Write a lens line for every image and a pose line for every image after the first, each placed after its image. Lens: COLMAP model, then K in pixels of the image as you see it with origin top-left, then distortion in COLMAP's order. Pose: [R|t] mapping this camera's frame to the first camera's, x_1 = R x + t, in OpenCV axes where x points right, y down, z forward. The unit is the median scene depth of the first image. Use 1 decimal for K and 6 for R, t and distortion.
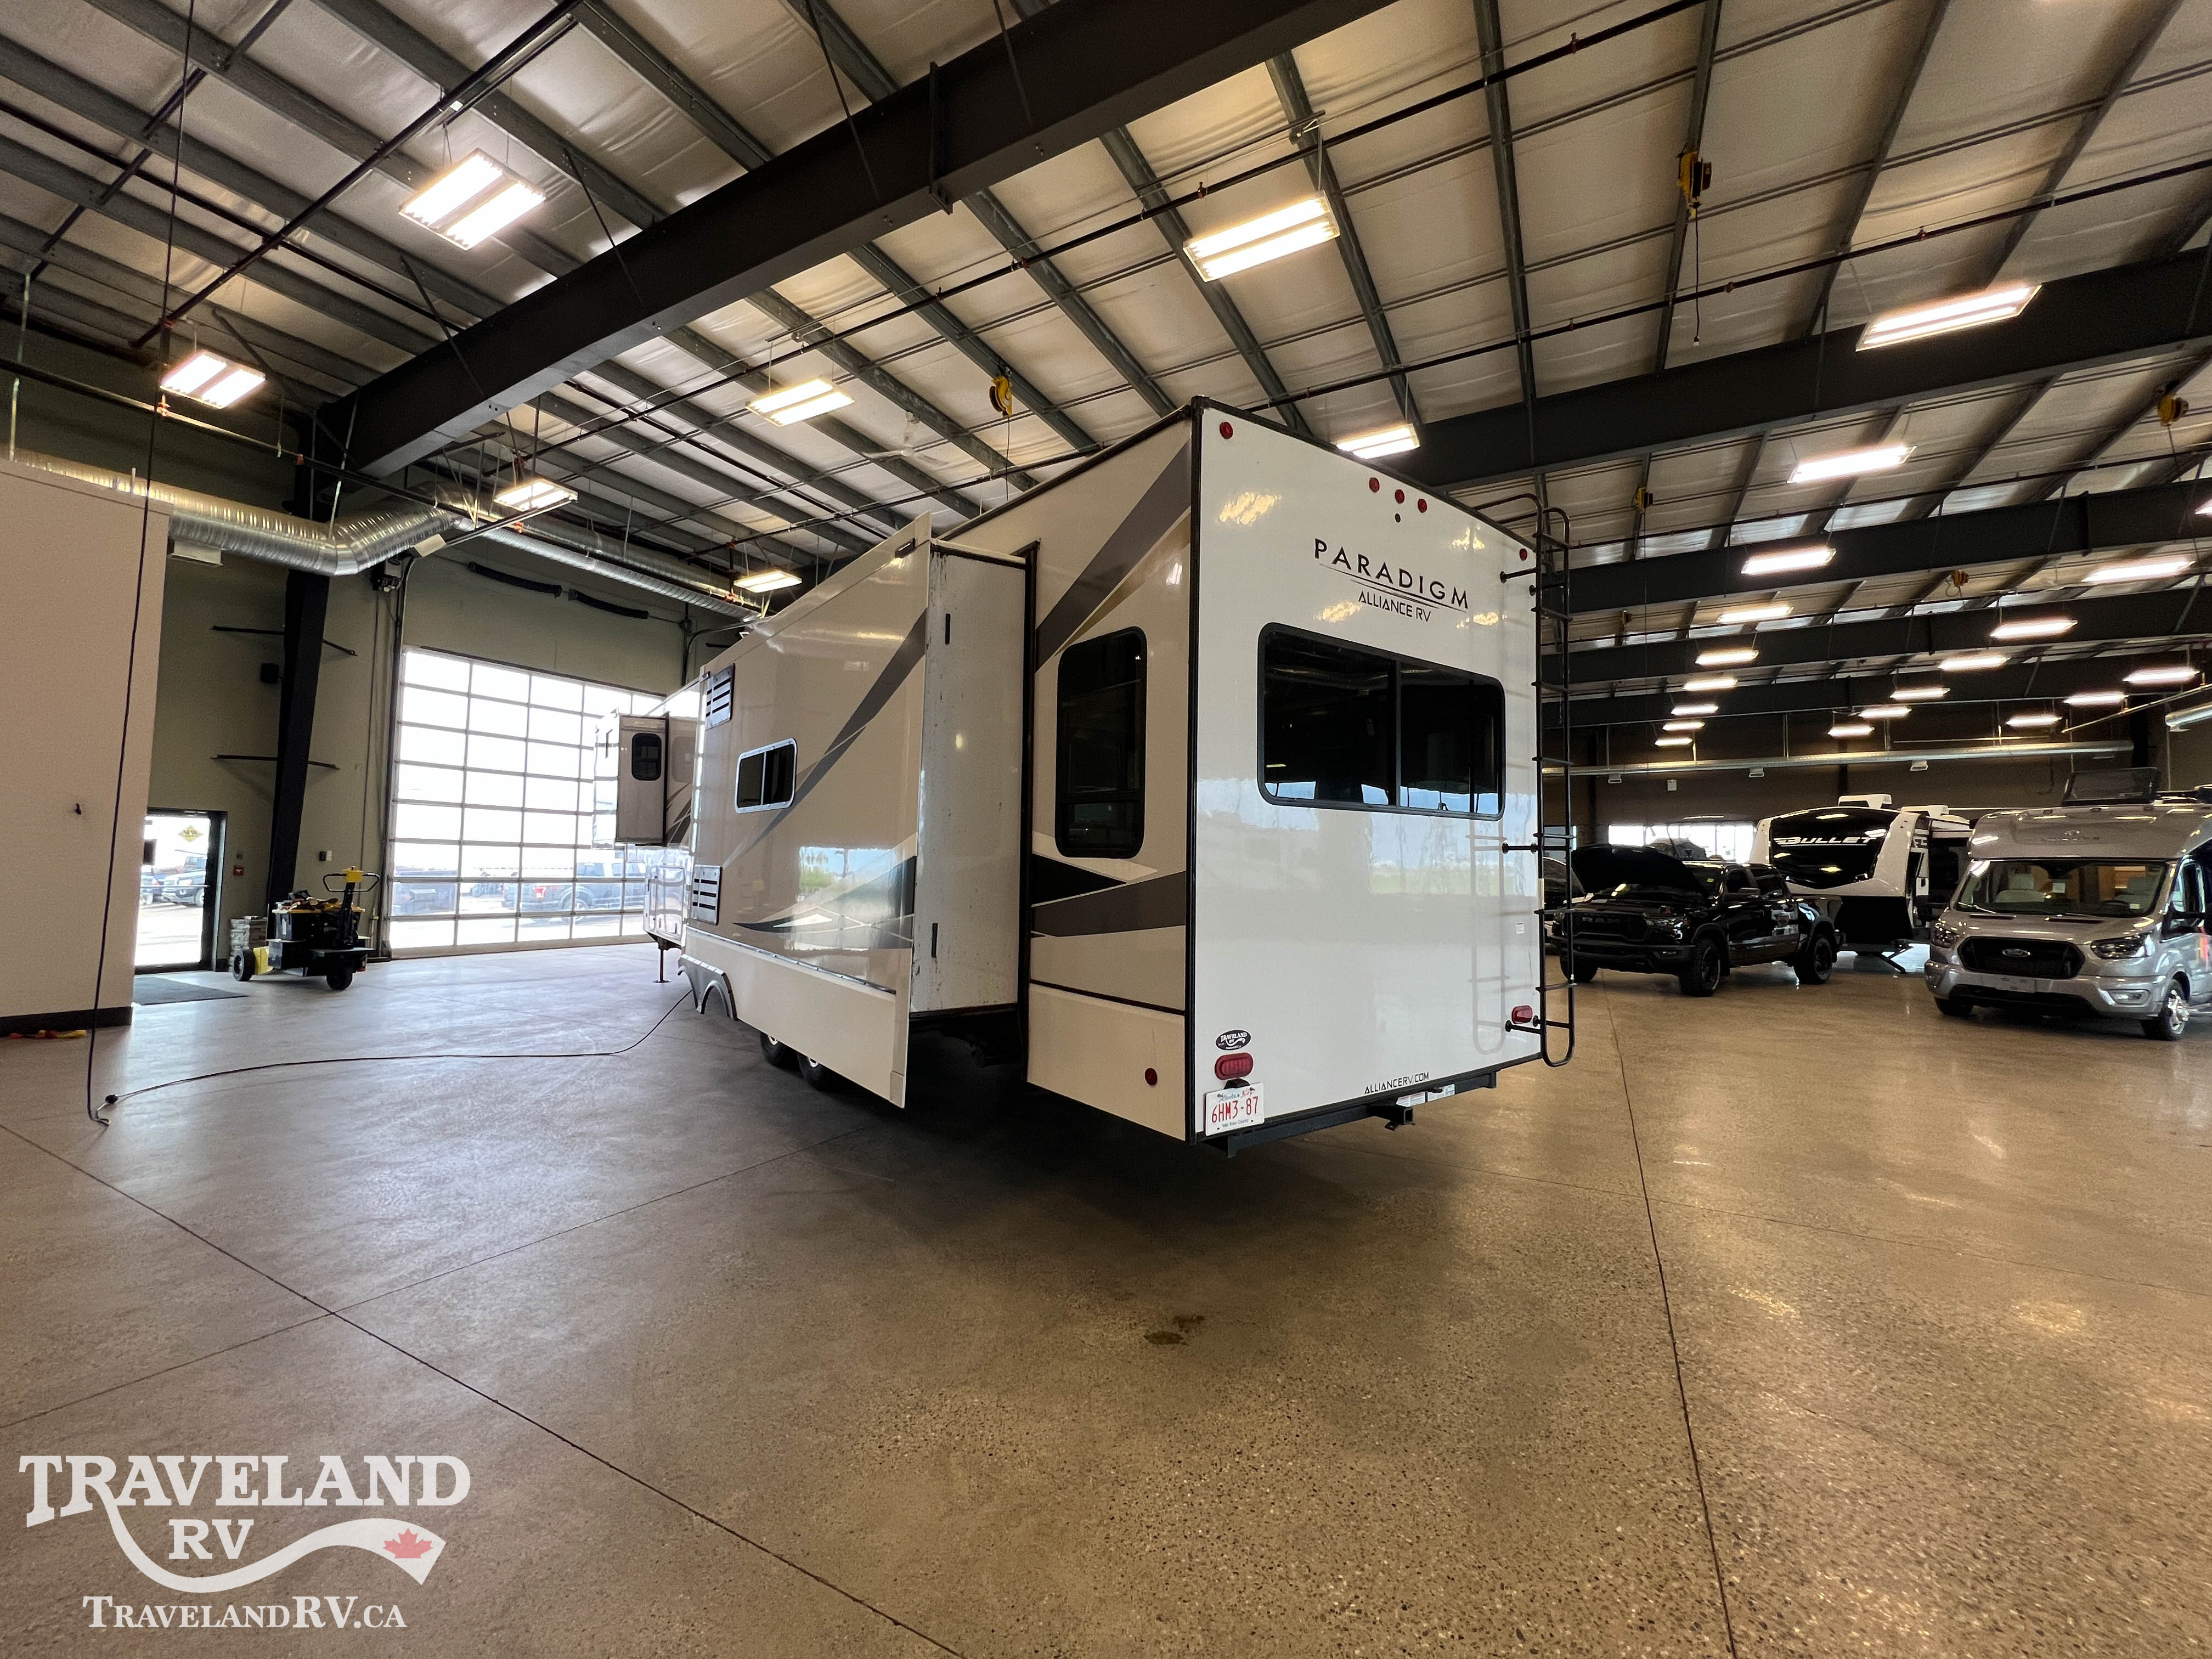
lens RADIAL K [[882.6, 0, 1100.8], [0, 882.6, 823.9], [0, 0, 1]] dist [-0.003368, 0.000546]
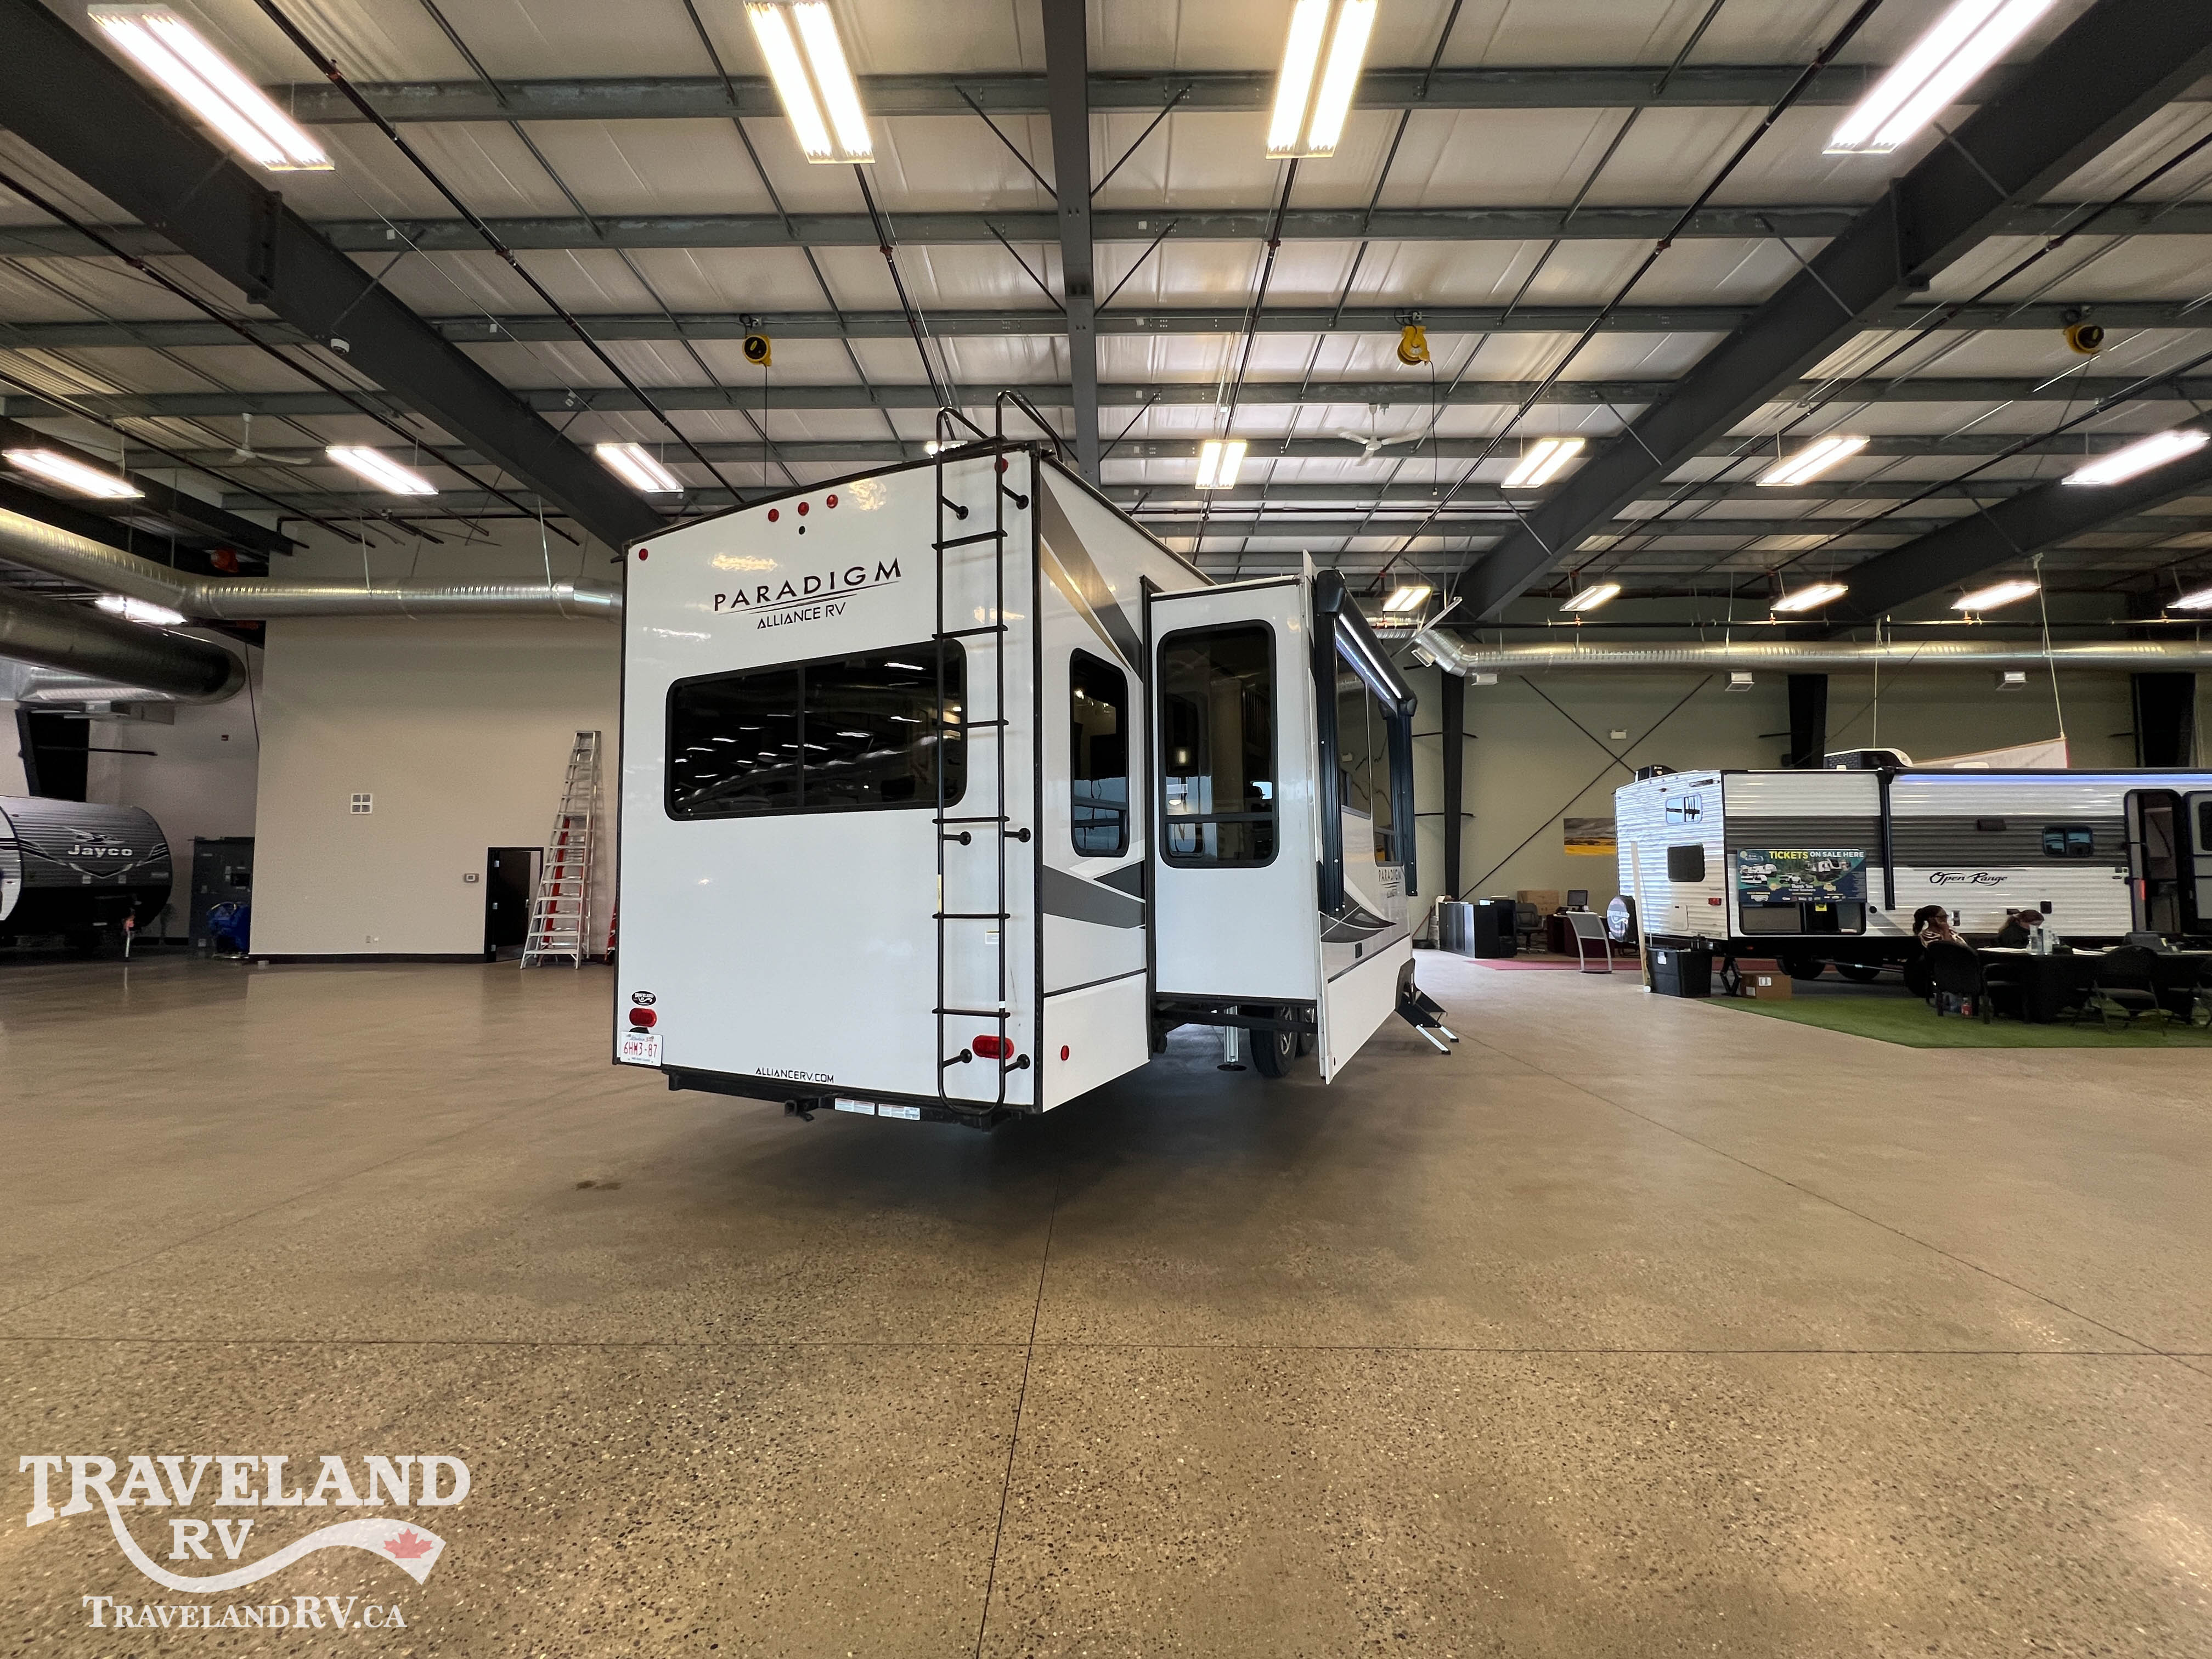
lens RADIAL K [[887.0, 0, 1098.8], [0, 887.0, 824.1], [0, 0, 1]] dist [-0.000415, 0.000218]
pose [[0.468707, -0.068645, -0.880683, 1.706663], [0.052648, 0.997375, -0.049721, 0.084507], [0.881784, -0.023062, 0.471090, 0.987289]]
